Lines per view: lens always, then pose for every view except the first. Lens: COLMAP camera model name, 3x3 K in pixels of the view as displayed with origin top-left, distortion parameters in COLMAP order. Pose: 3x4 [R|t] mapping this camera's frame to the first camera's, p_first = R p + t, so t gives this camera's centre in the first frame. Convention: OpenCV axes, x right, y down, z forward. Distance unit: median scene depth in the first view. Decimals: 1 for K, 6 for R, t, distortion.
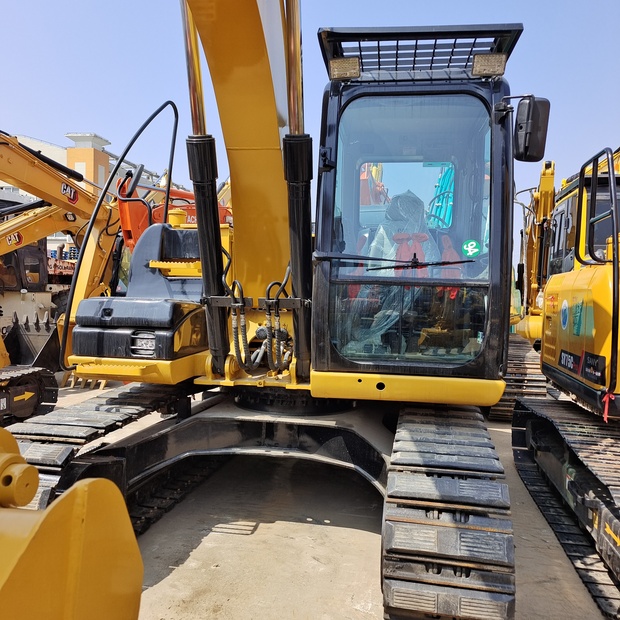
lens RADIAL K [[577.4, 0, 310.0], [0, 577.4, 310.0], [0, 0, 1]] dist [0.058317, -0.000289]
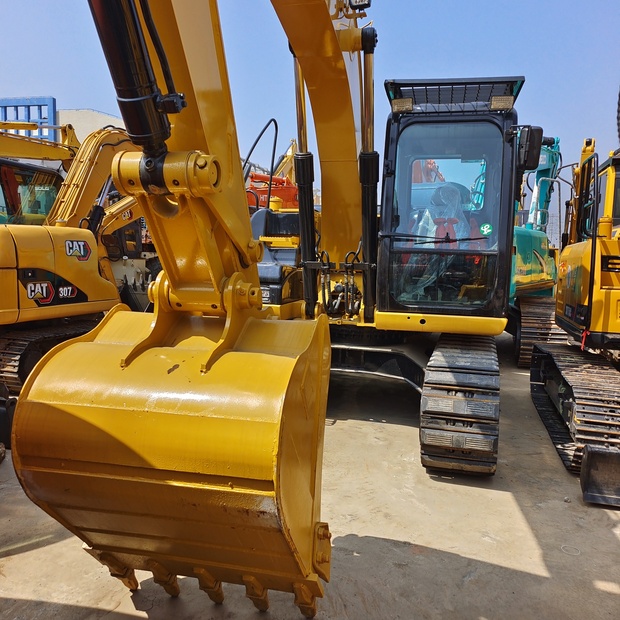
lens RADIAL K [[577.4, 0, 310.0], [0, 577.4, 310.0], [0, 0, 1]] dist [0.058317, -0.000289]
pose [[0.996249, 0.011454, -0.085769, -0.037535], [-0.006672, 0.998418, 0.055829, 0.017668], [0.086273, -0.055047, 0.994750, -0.473407]]
